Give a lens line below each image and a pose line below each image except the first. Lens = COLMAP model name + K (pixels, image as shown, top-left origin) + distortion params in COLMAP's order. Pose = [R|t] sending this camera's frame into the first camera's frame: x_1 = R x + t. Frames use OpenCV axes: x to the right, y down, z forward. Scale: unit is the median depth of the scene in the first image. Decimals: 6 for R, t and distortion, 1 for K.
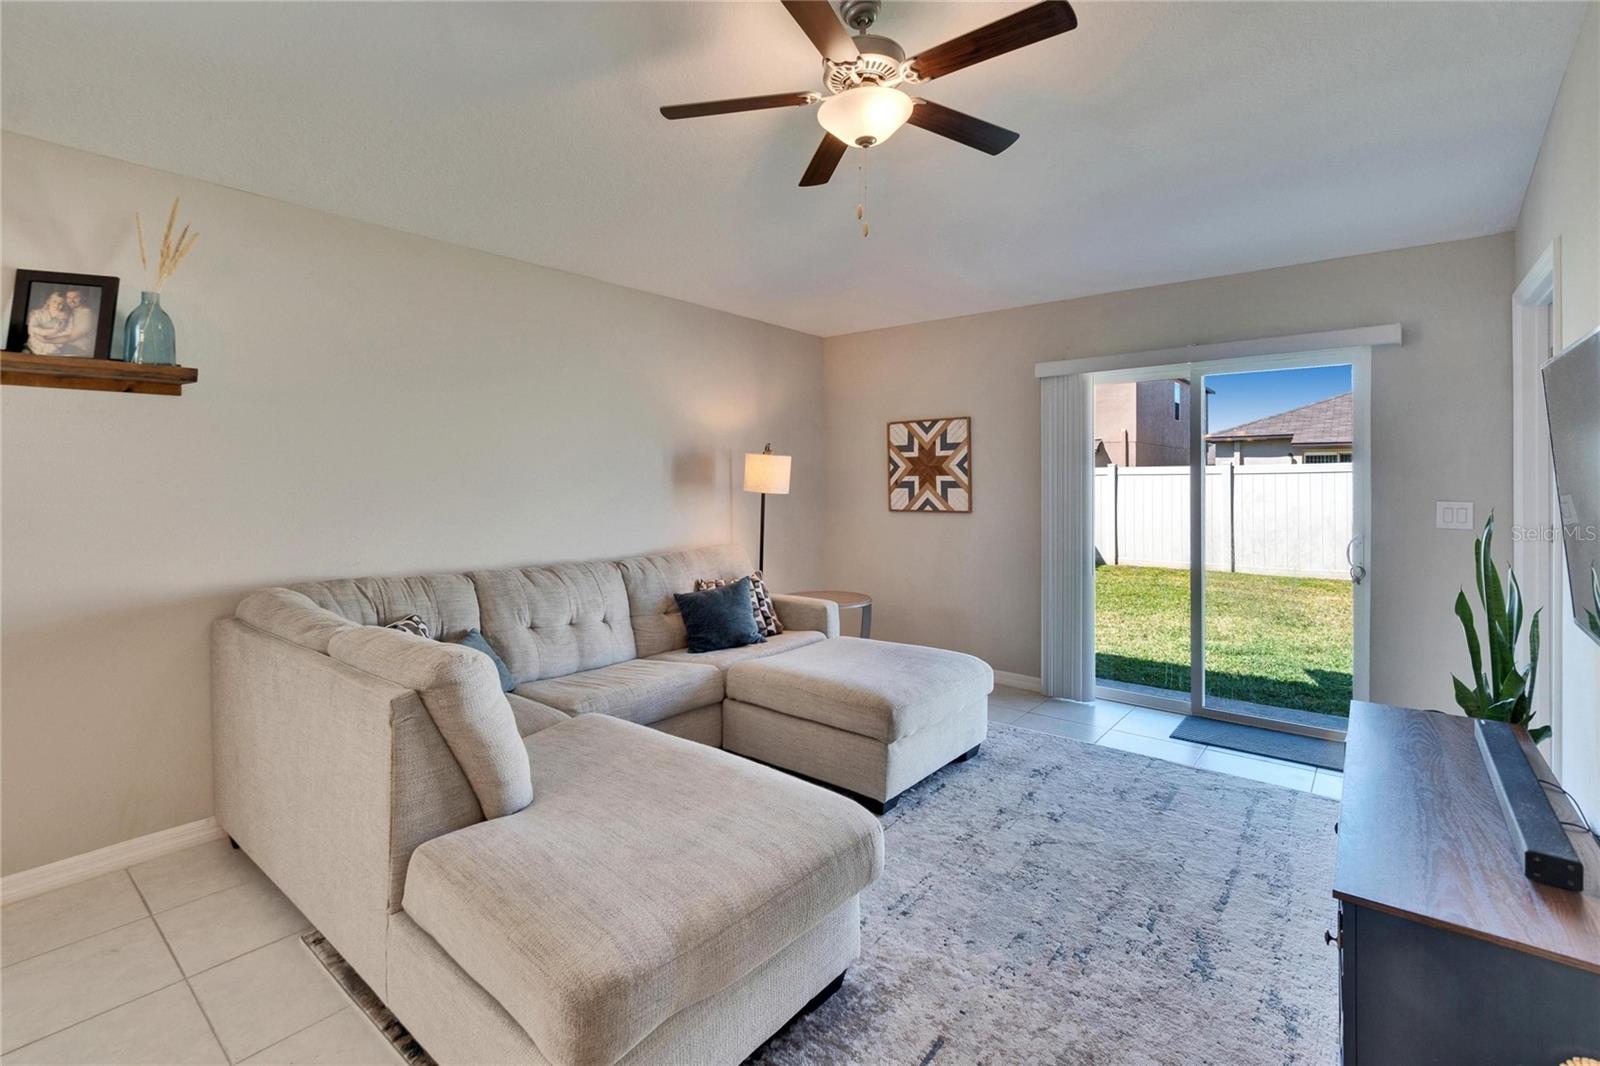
lens RADIAL K [[727.3, 0, 793.8], [0, 727.3, 478.0], [0, 0, 1]] dist [-0.002025, -0.000212]
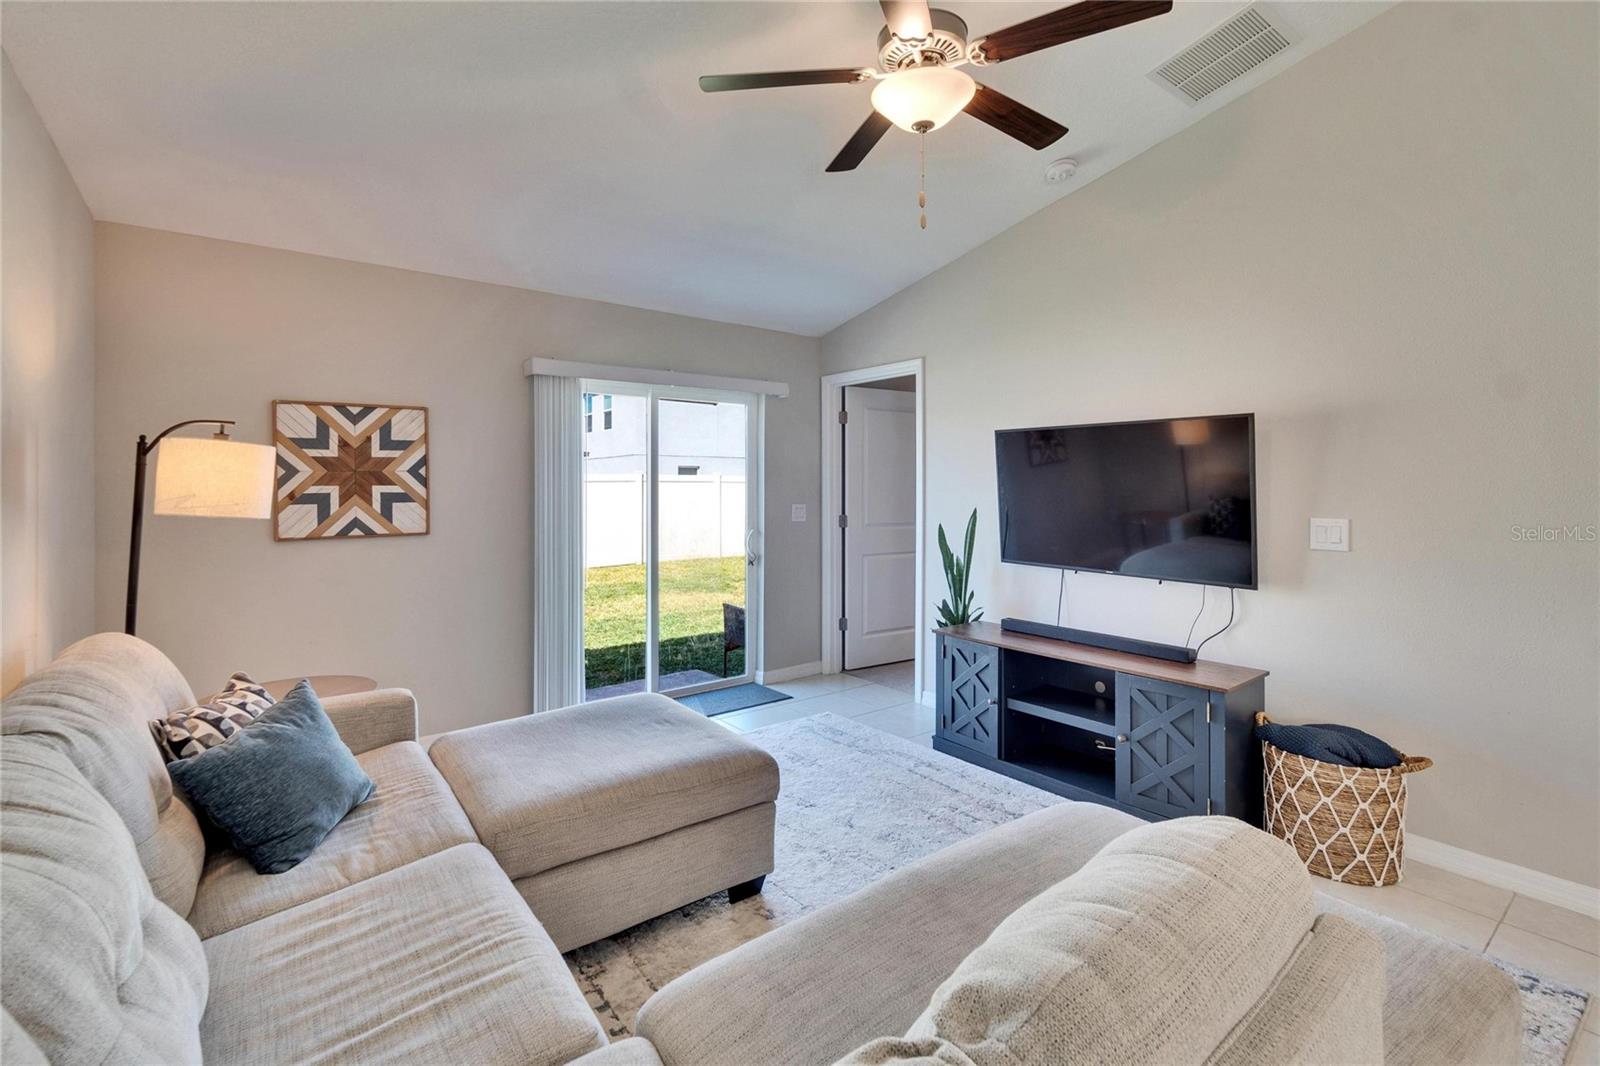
lens RADIAL K [[728.0, 0, 797.2], [0, 728.0, 488.6], [0, 0, 1]] dist [-0.000590, -0.000376]
pose [[0.228941, -0.001025, 0.973440, -0.390780], [0.001936, 0.999998, 0.000598, 0.000330], [-0.973438, 0.001748, 0.228942, 0.435727]]
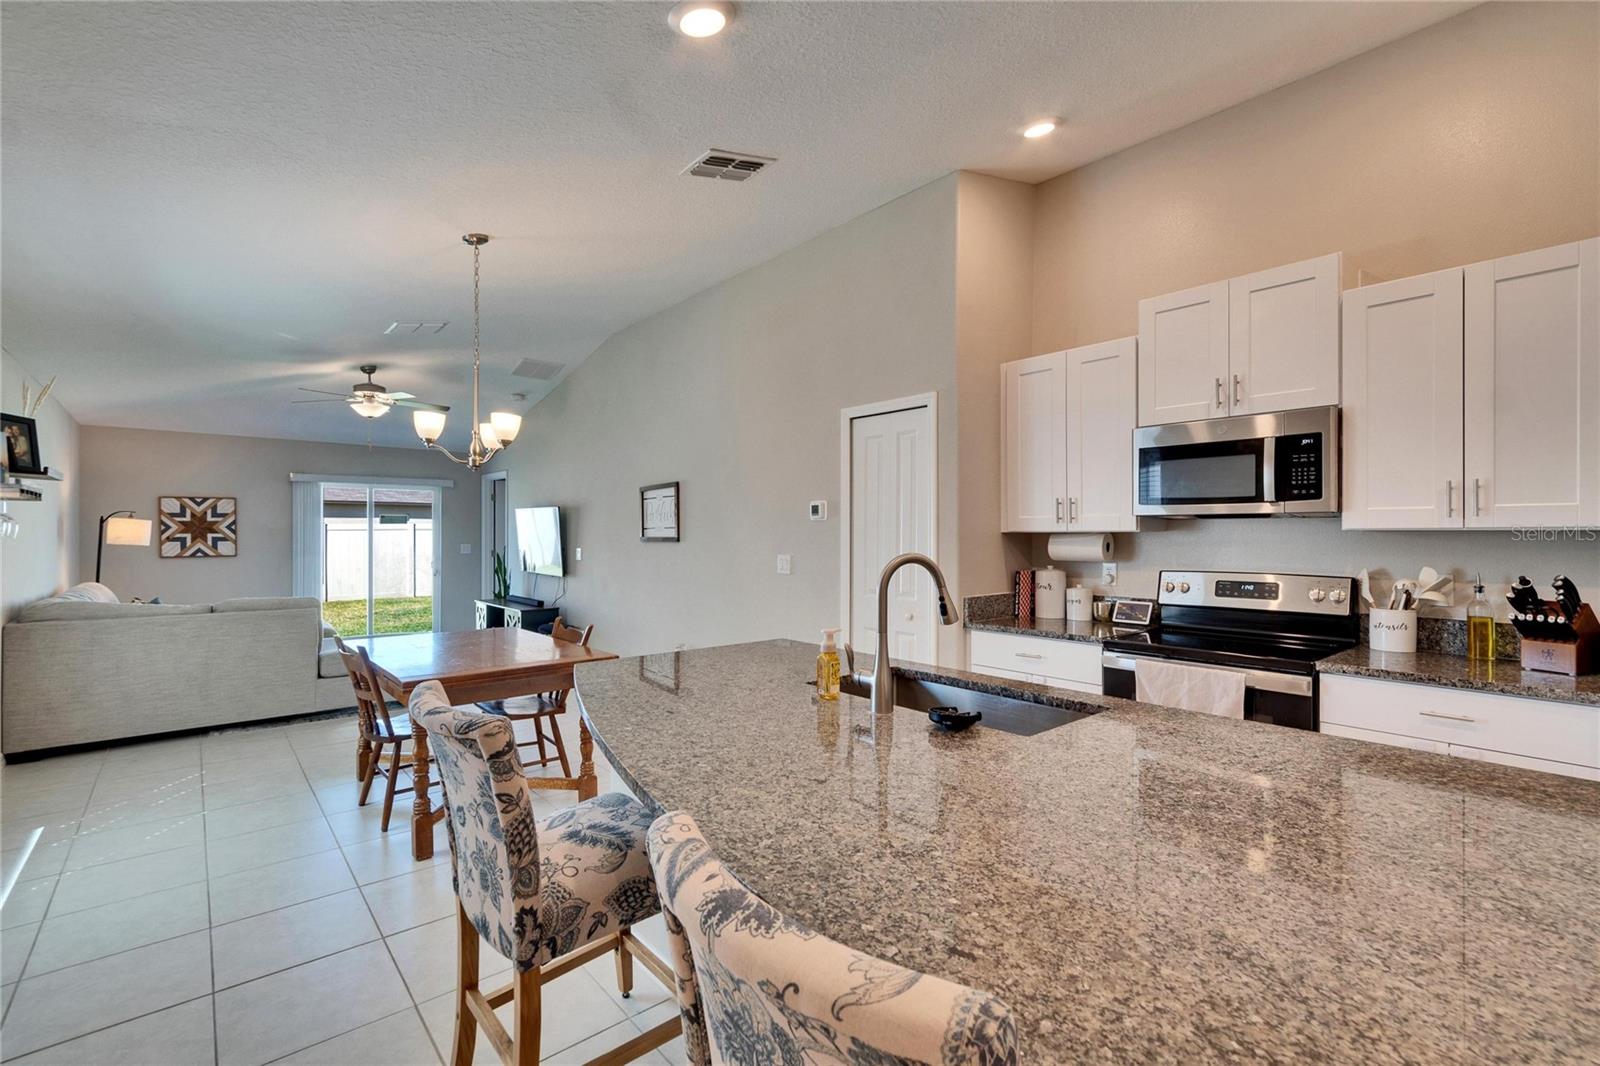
lens RADIAL K [[709.5, 0, 789.4], [0, 709.5, 537.0], [0, 0, 1]] dist [-0.001483, 0.000199]
pose [[0.181004, -0.002986, 0.983478, -1.068447], [-0.002325, 0.999991, 0.003464, -0.003762], [-0.983480, -0.002913, 0.180996, -0.503704]]
